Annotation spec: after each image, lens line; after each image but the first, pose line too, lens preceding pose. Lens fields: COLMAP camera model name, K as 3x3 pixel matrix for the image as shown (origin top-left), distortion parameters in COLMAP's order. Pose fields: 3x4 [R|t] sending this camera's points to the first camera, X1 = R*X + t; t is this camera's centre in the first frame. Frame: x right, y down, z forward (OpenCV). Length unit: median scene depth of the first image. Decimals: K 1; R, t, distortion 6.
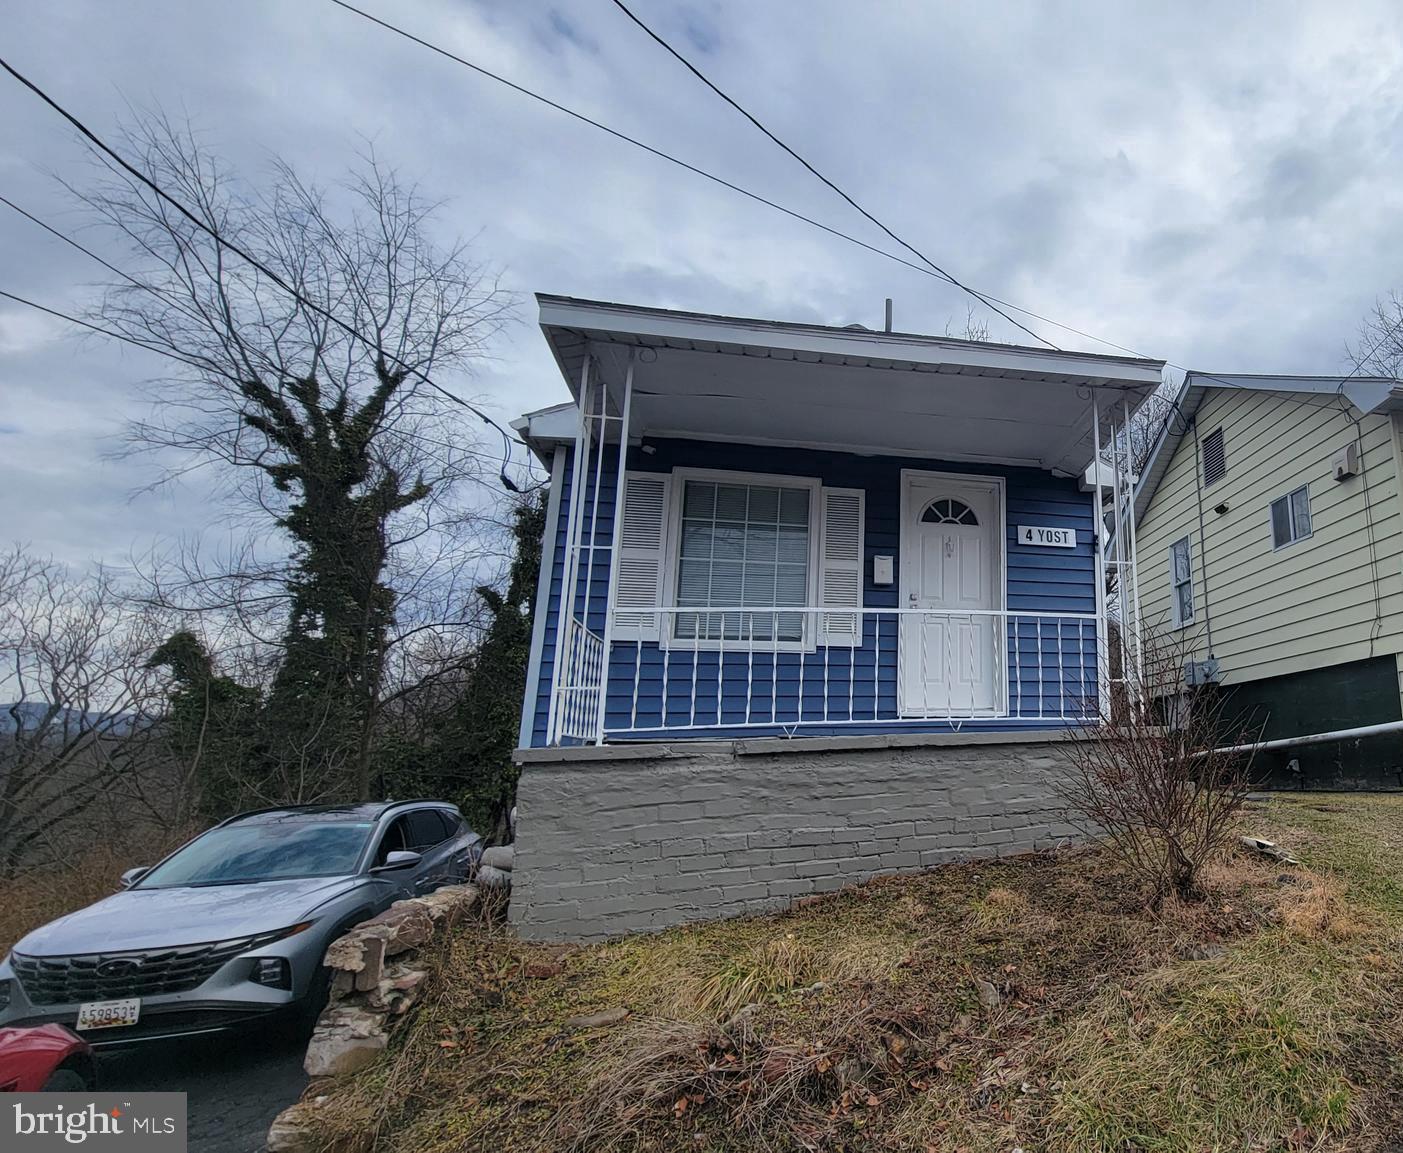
lens RADIAL K [[846.5, 0, 1033.1], [0, 846.5, 577.2], [0, 0, 1]] dist [-0.001620, 0.001621]
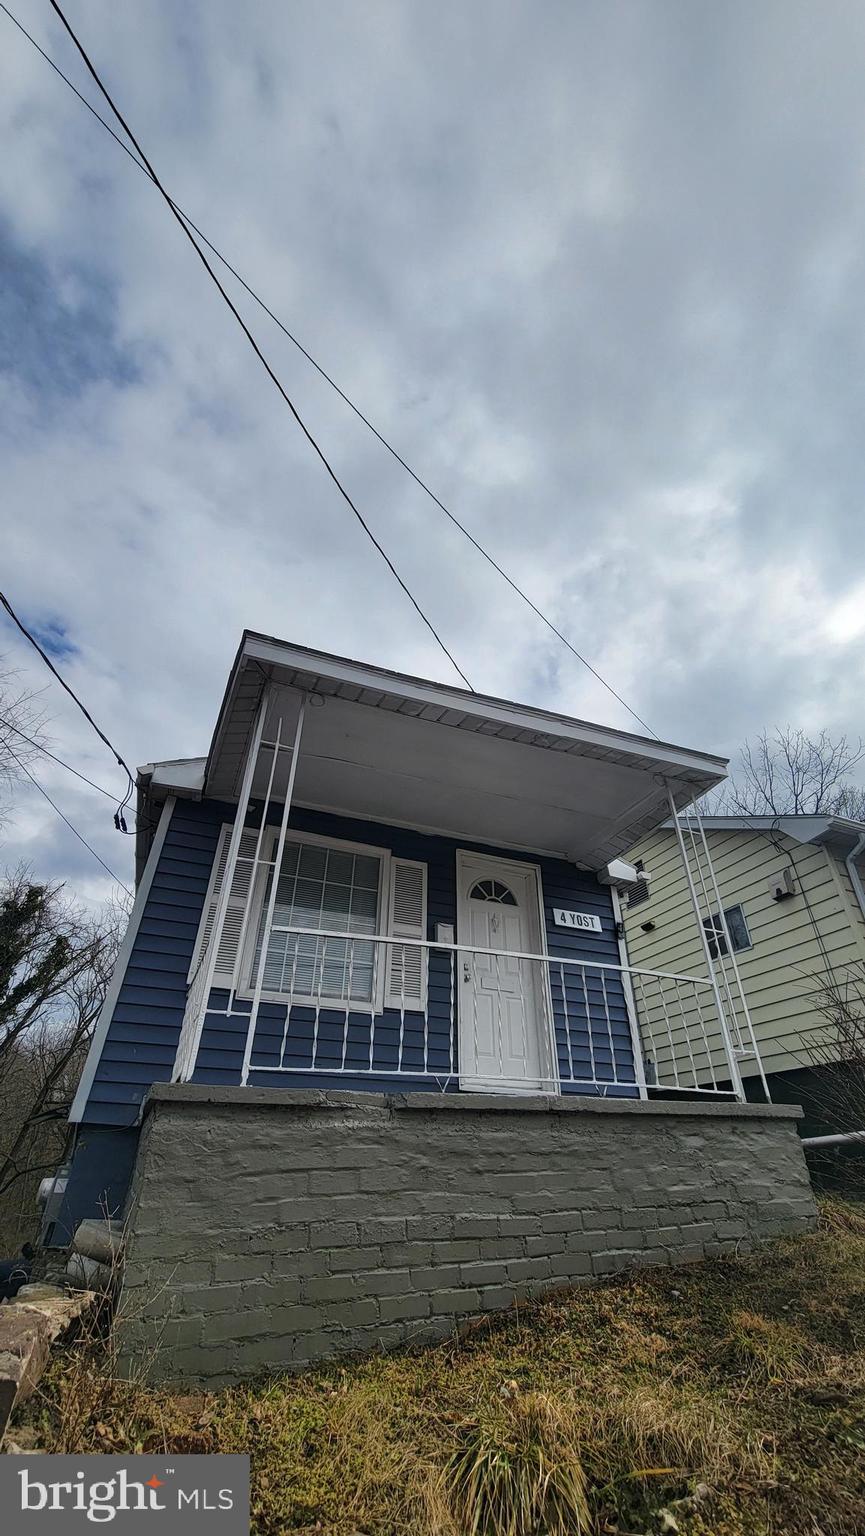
lens RADIAL K [[627.0, 0, 432.5], [0, 627.0, 768.0], [0, 0, 1]] dist [-0.004625, 0.000844]
pose [[0.994944, 0.081783, 0.058293, -0.276339], [-0.055540, 0.931646, -0.359098, 0.083403], [-0.083677, 0.354045, 0.931477, 0.207539]]
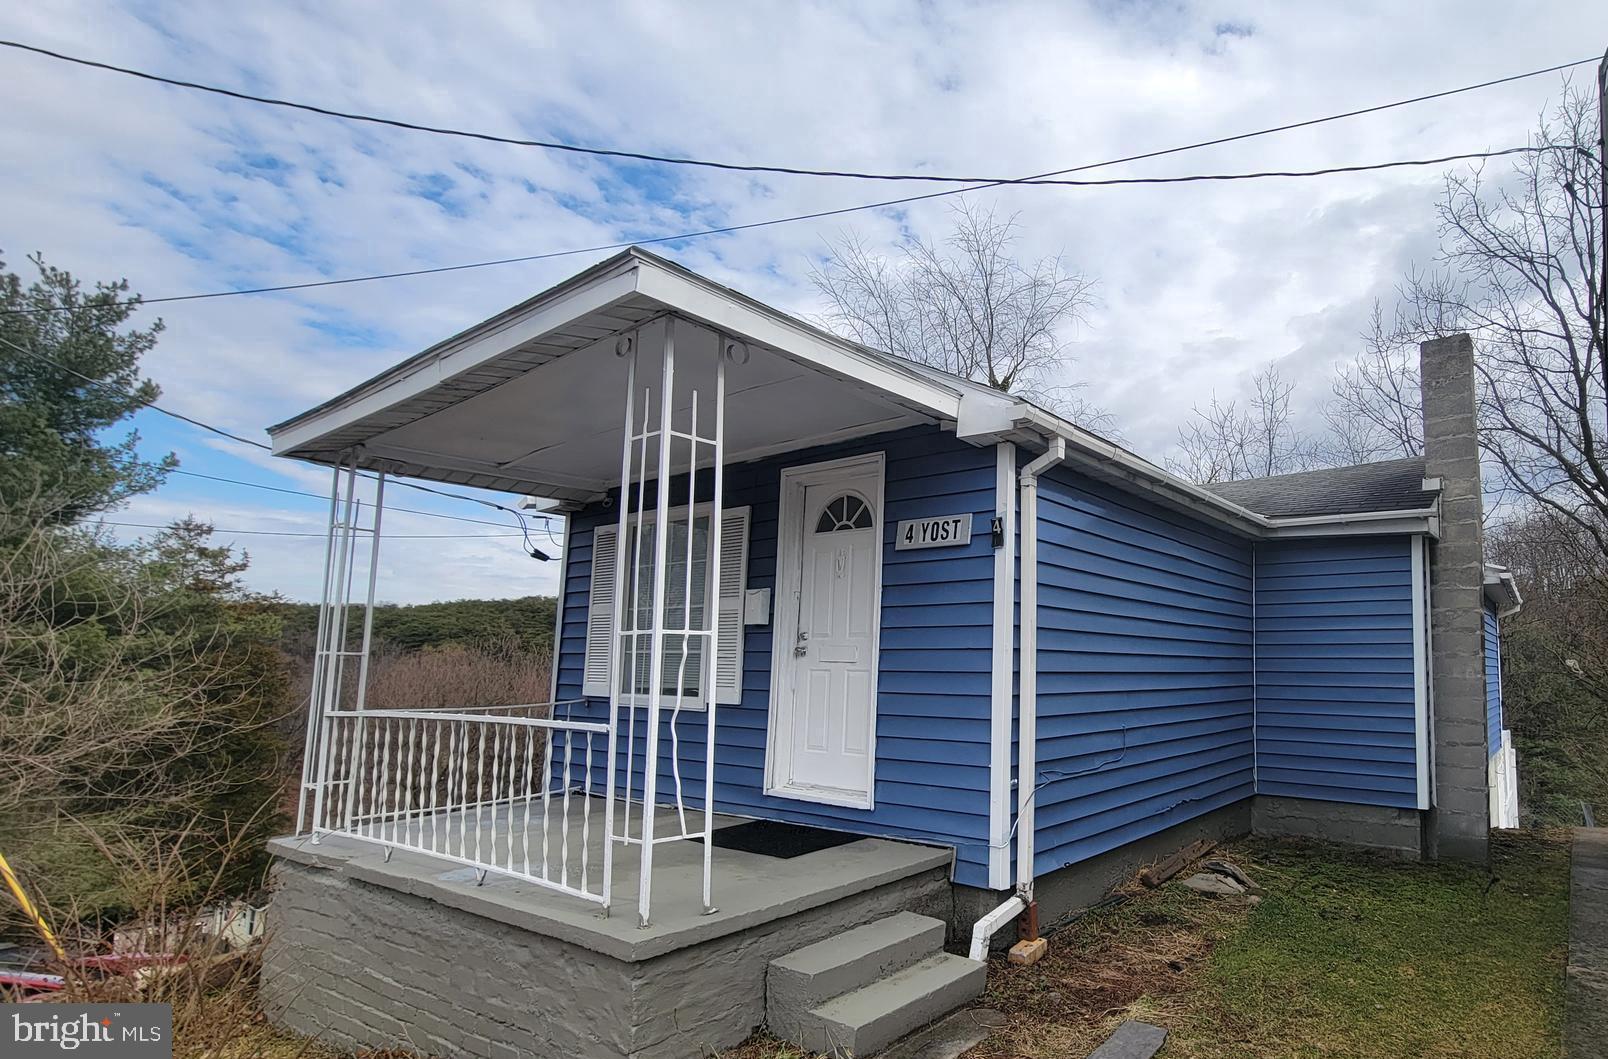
lens RADIAL K [[838.2, 0, 1023.9], [0, 838.2, 591.1], [0, 0, 1]] dist [-0.004808, -0.000238]
pose [[0.641522, -0.046809, -0.765675, 0.631327], [0.140203, 0.988478, 0.057039, -0.035430], [0.754183, -0.143942, 0.640694, 0.746104]]
